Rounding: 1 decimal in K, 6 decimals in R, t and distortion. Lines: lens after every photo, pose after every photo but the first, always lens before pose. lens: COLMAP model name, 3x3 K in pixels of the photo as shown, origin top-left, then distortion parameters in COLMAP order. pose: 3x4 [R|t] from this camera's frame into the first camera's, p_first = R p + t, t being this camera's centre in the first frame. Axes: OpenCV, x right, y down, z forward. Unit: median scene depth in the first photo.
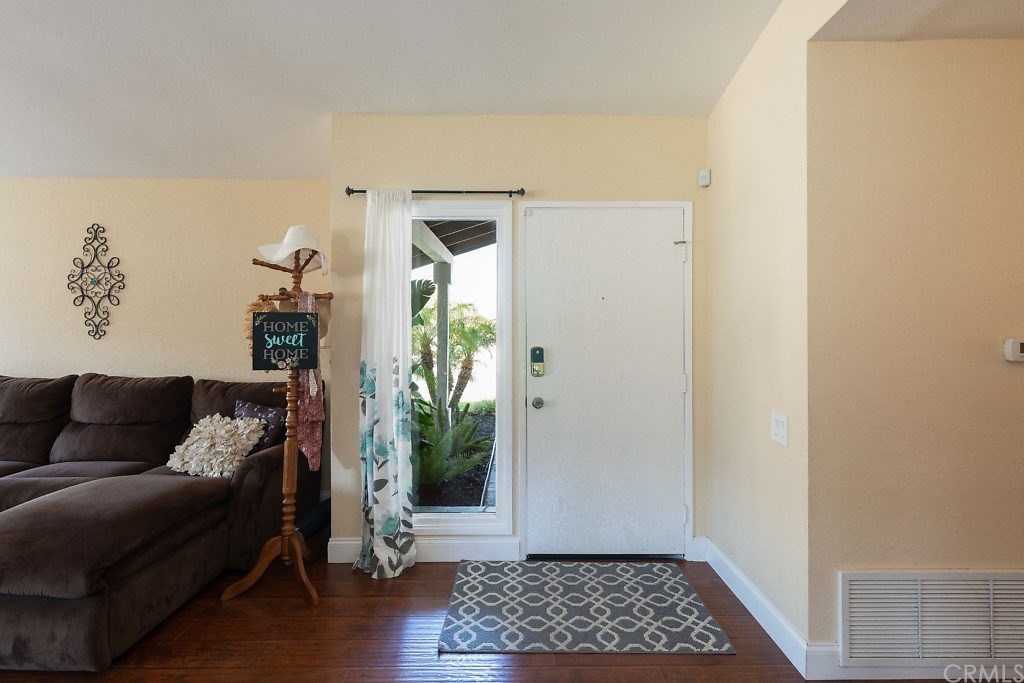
lens RADIAL K [[468.8, 0, 512.8], [0, 468.8, 340.9], [0, 0, 1]] dist [0.008140, -0.000602]
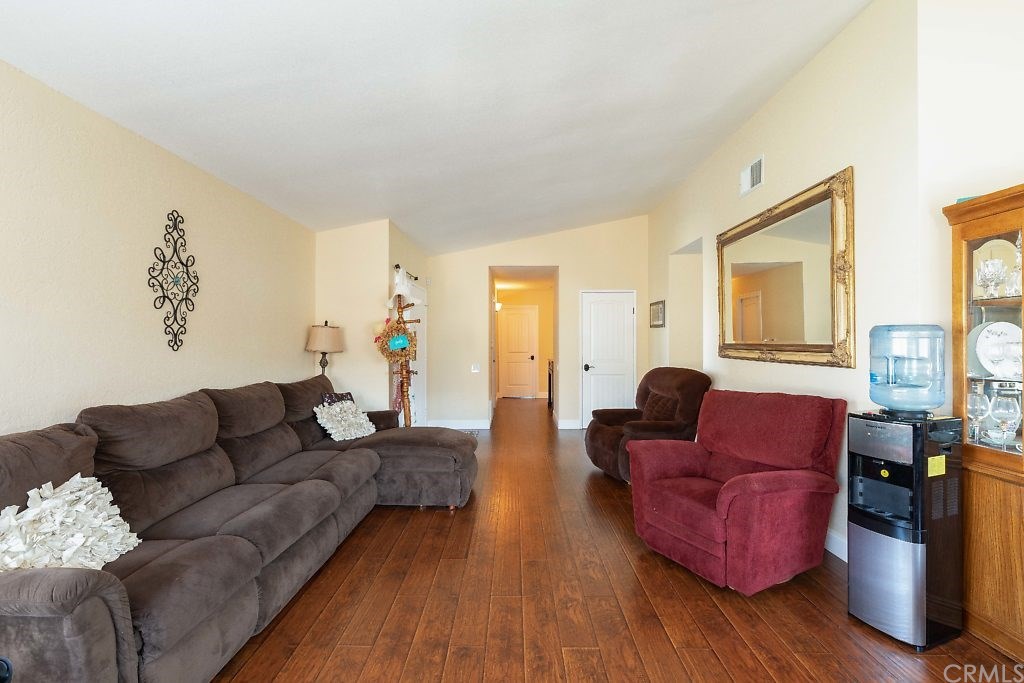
lens RADIAL K [[468.8, 0, 511.0], [0, 468.8, 340.6], [0, 0, 1]] dist [0.008140, -0.000602]
pose [[0.027206, -0.001670, 0.999628, -1.689444], [0.000658, 0.999998, 0.001652, -0.022225], [-0.999630, 0.000613, 0.027207, 0.391434]]
